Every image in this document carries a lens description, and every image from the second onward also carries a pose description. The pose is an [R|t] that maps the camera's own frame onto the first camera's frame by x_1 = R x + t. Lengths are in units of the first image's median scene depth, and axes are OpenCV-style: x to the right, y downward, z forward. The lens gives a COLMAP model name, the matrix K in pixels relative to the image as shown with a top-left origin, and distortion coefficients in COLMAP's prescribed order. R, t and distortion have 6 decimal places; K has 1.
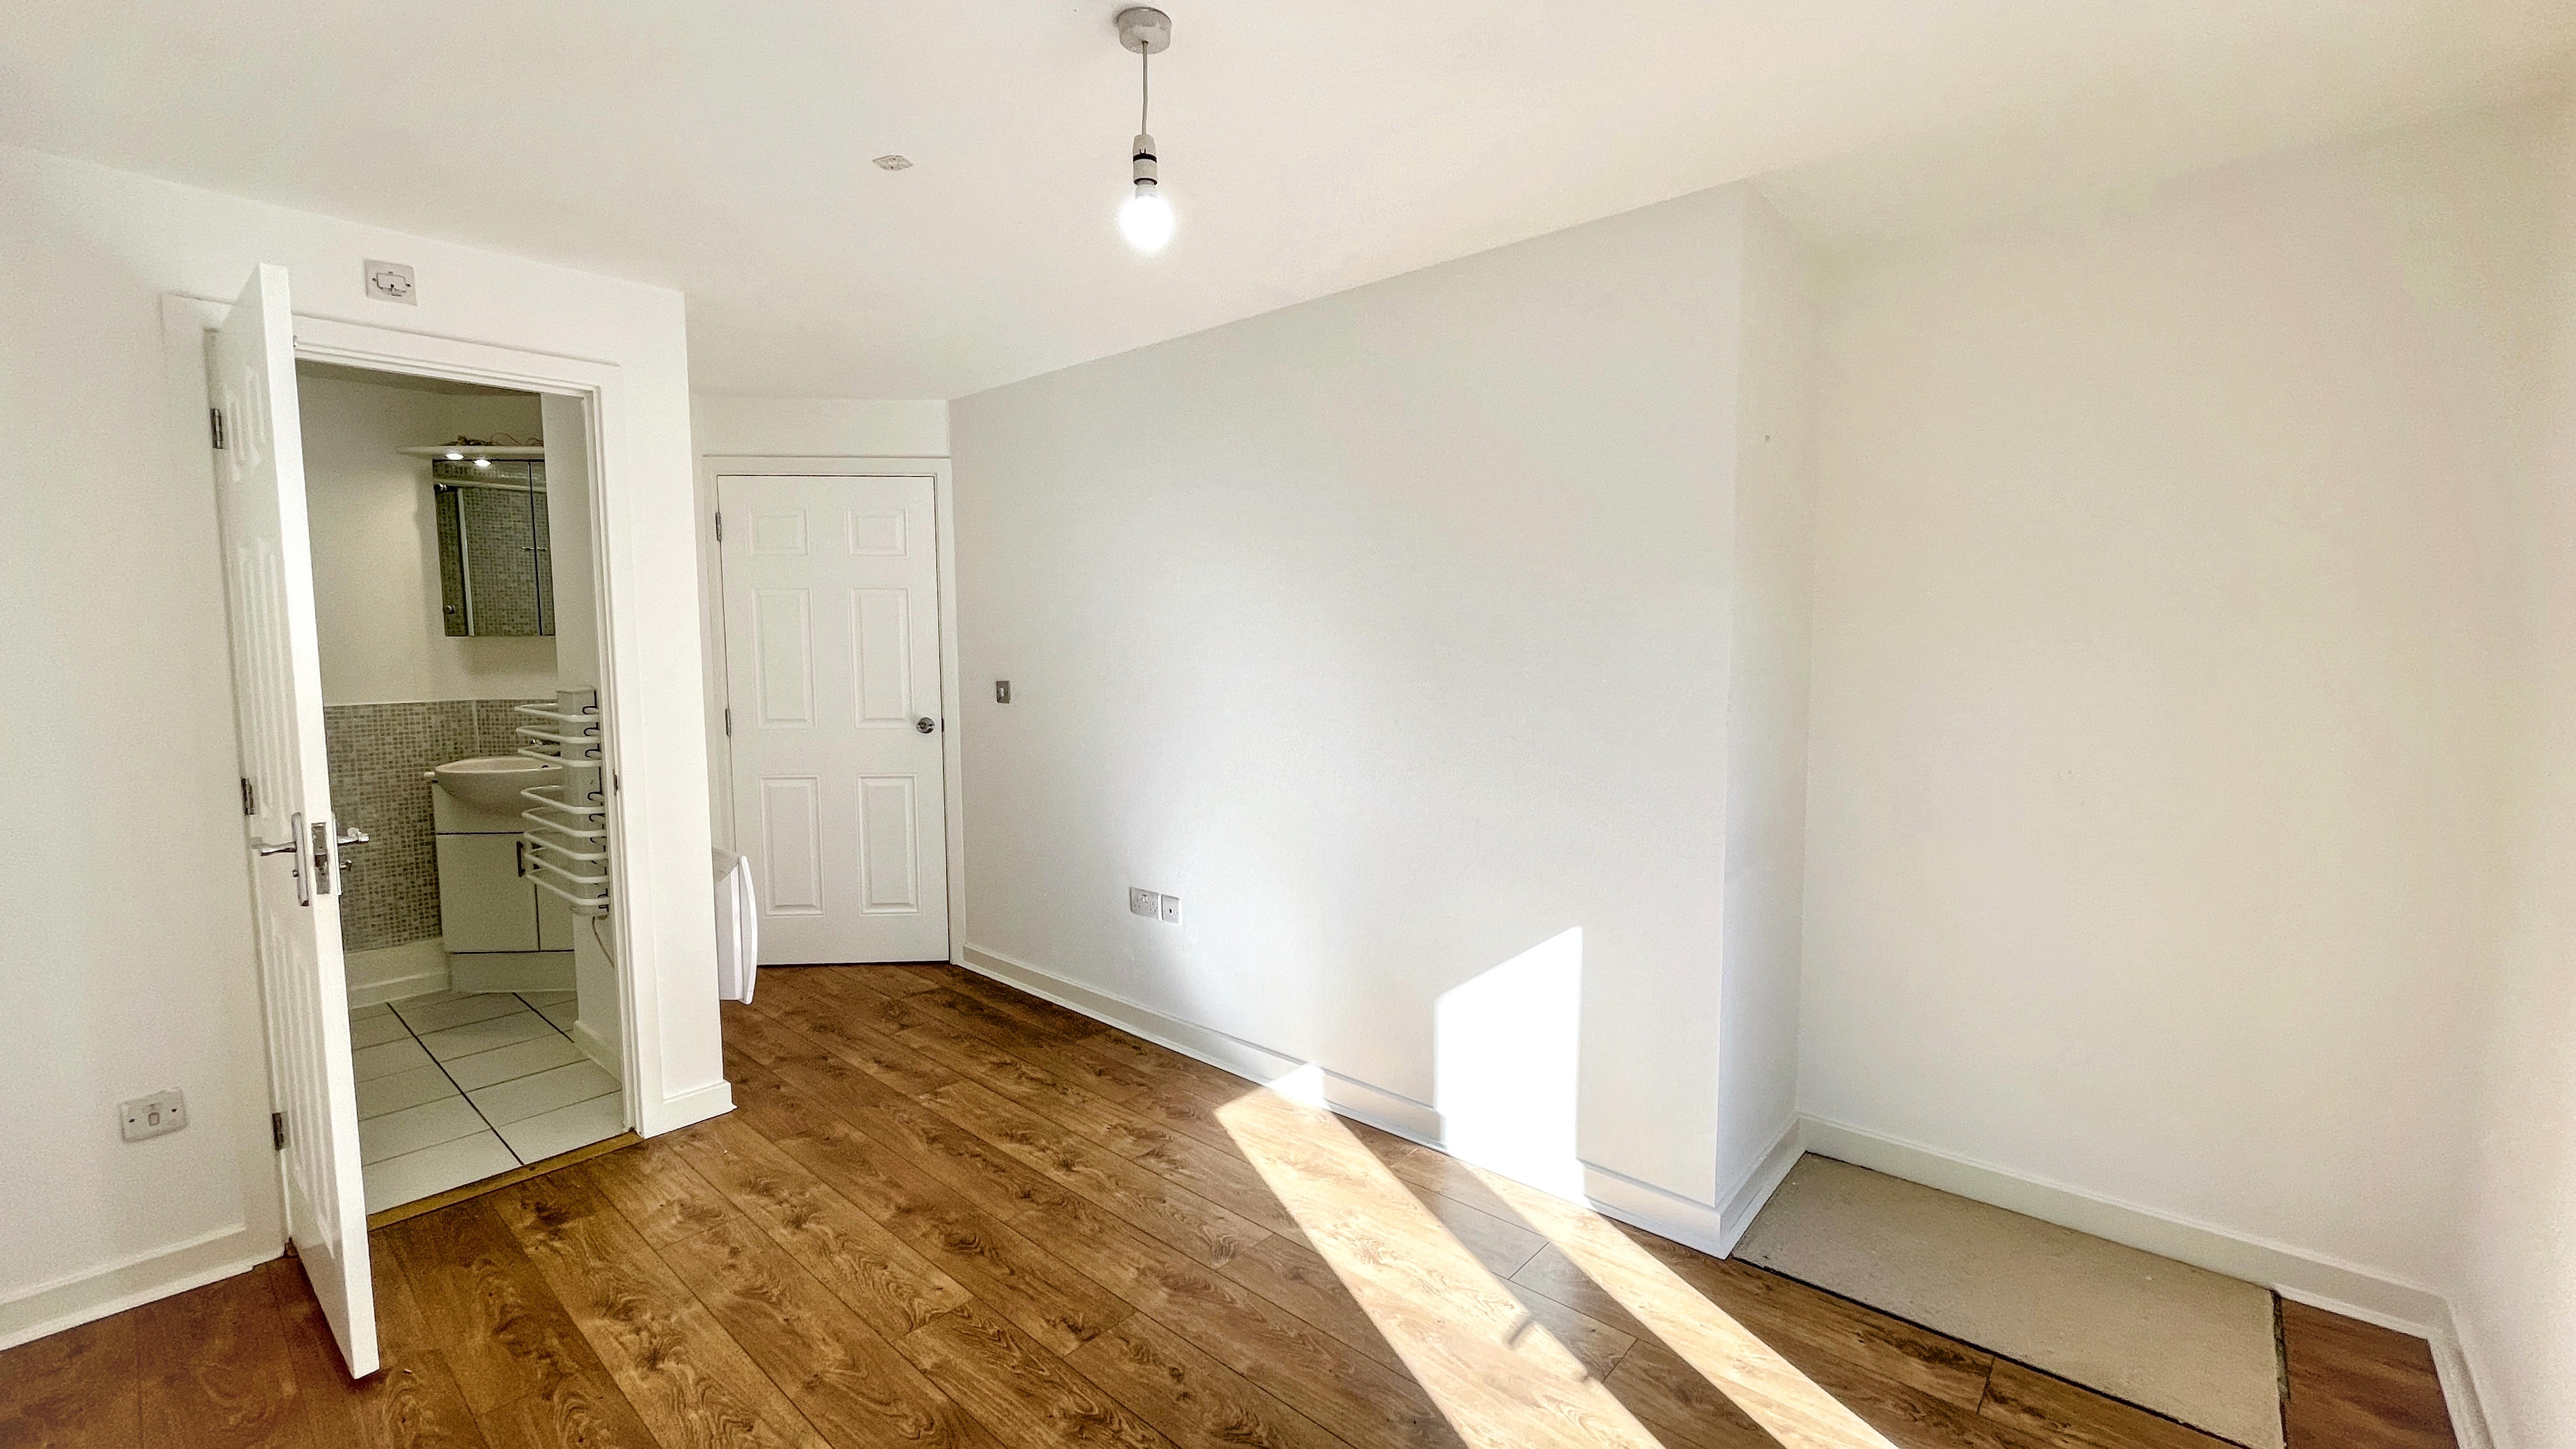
lens RADIAL K [[1042.1, 0, 1293.4], [0, 1042.1, 729.9], [0, 0, 1]] dist [0.000291, 0.000223]
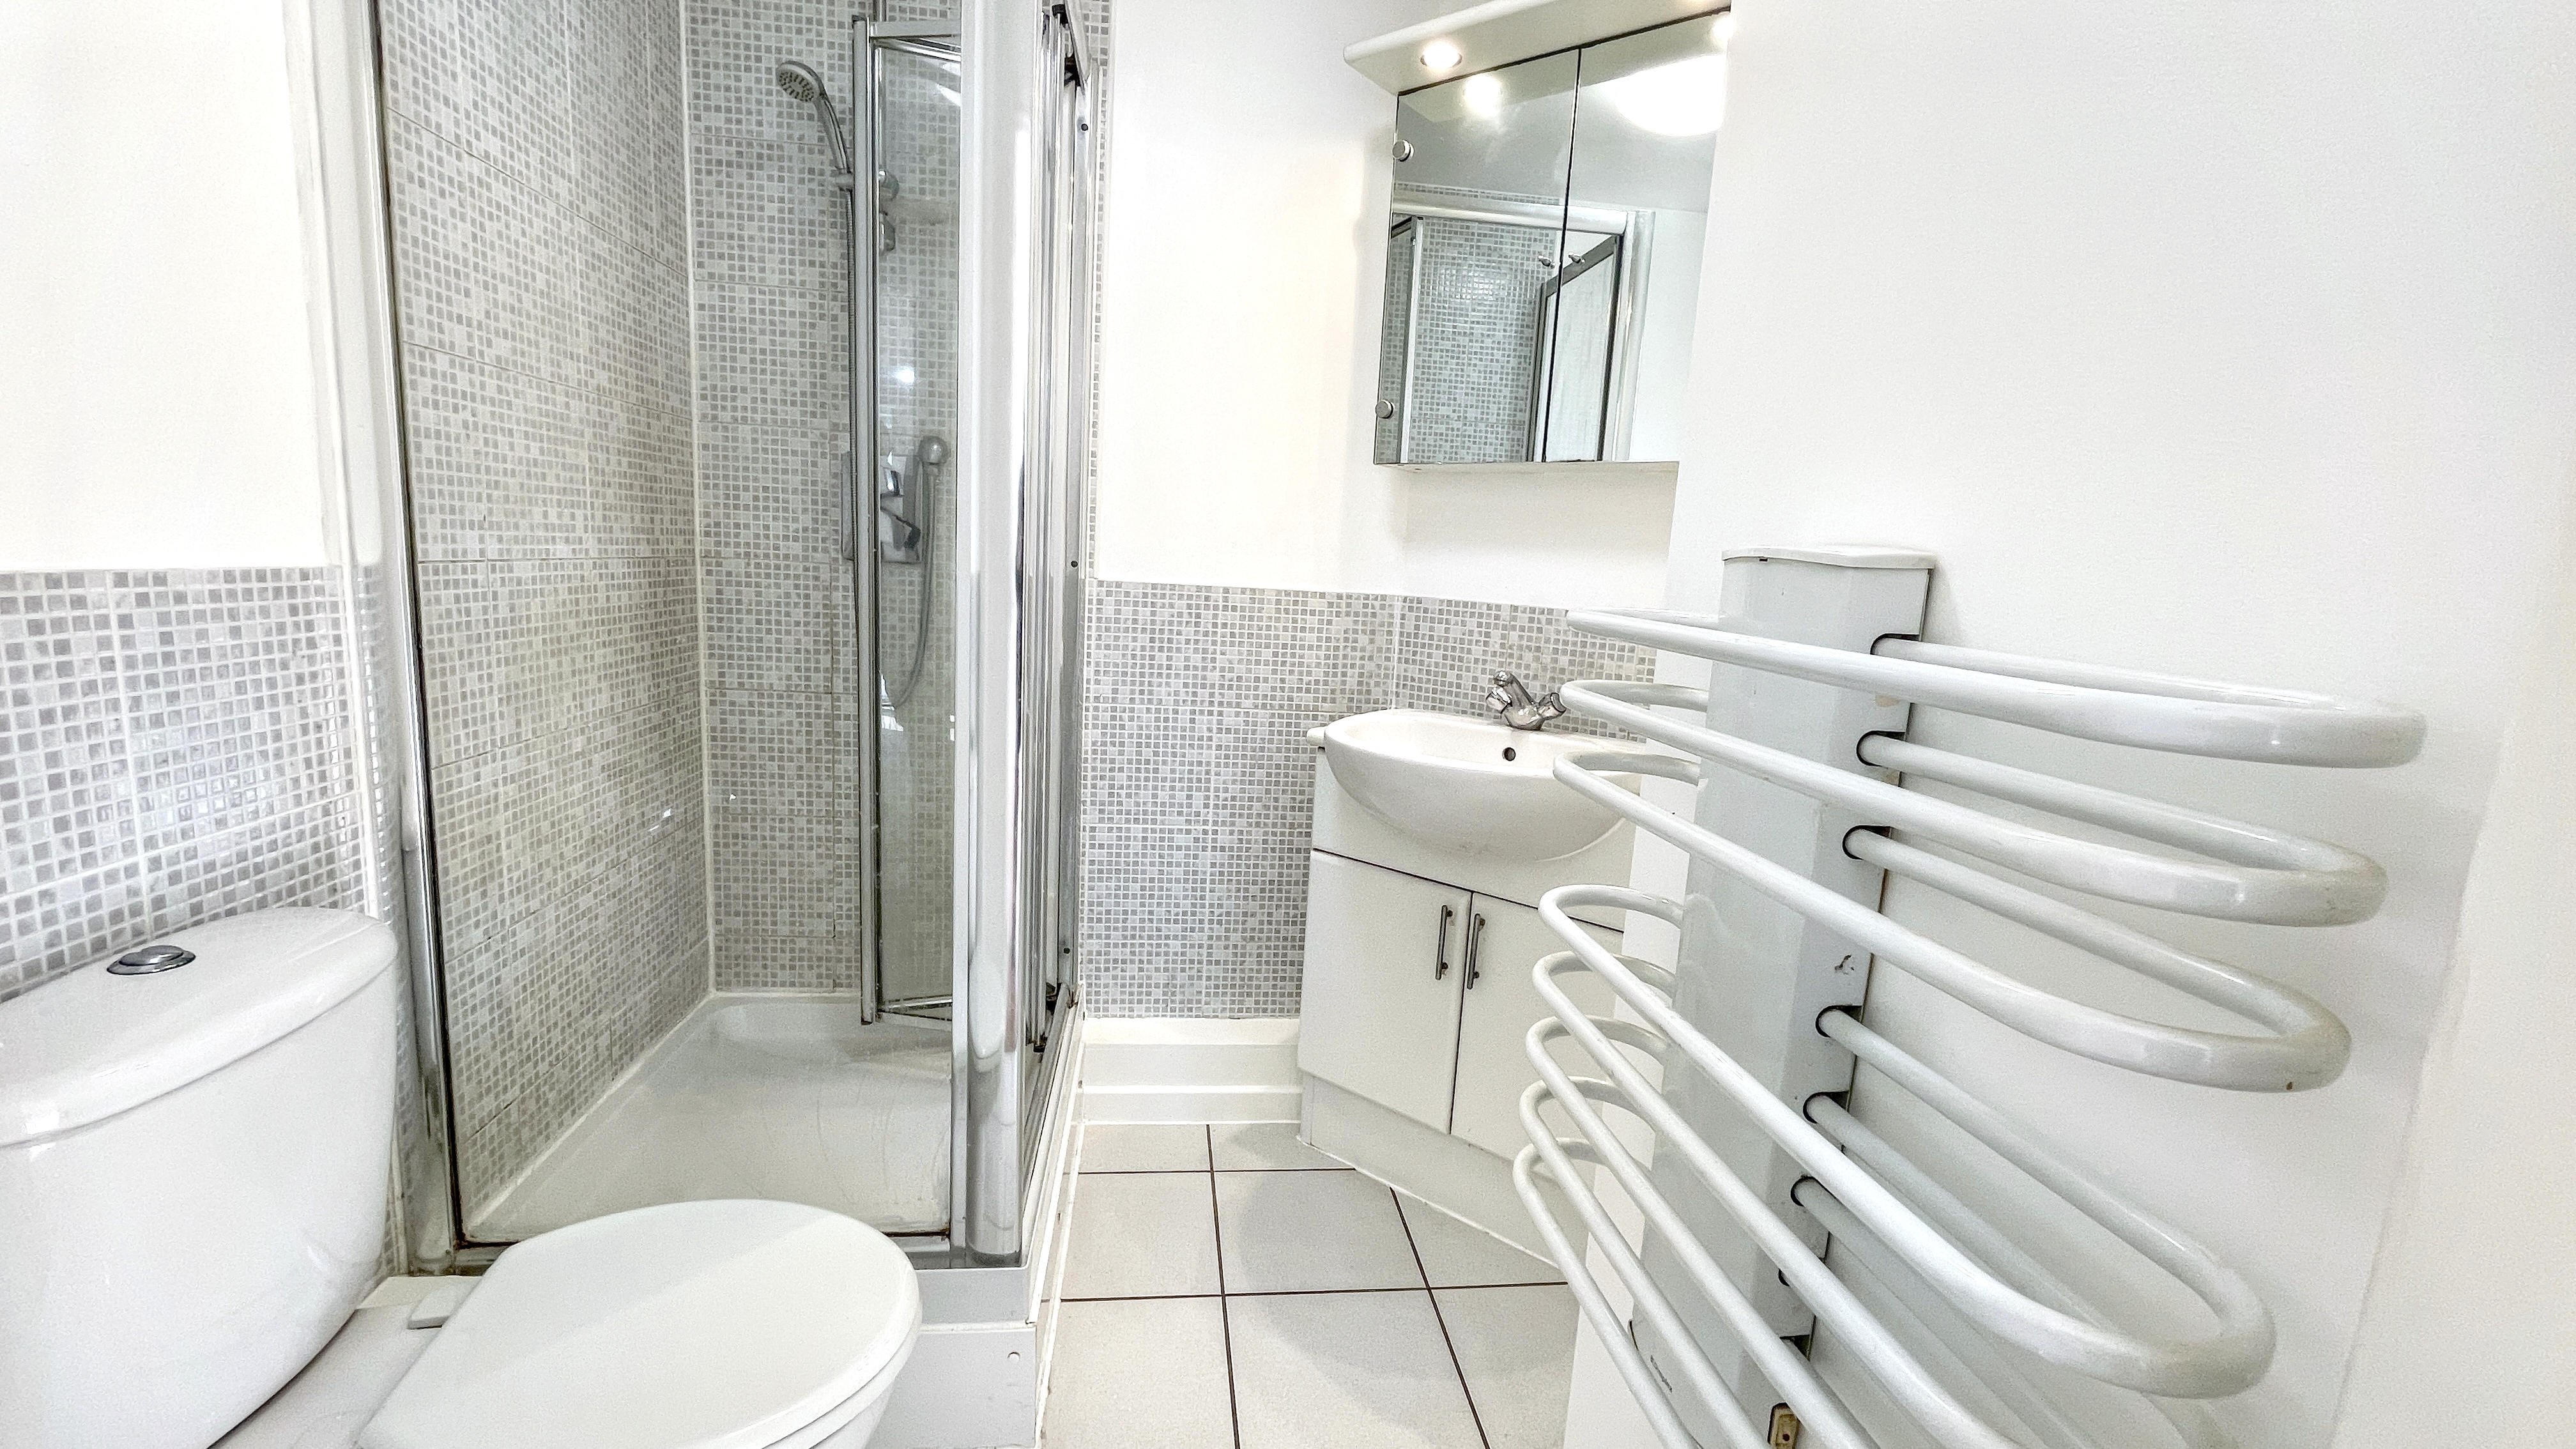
lens RADIAL K [[1042.1, 0, 1286.8], [0, 1042.1, 723.9], [0, 0, 1]] dist [0.000291, 0.000223]
pose [[0.741014, 0.141286, -0.656458, -0.491553], [-0.118873, 0.989775, 0.078839, 0.000614], [0.660884, 0.019614, 0.750232, 0.591926]]
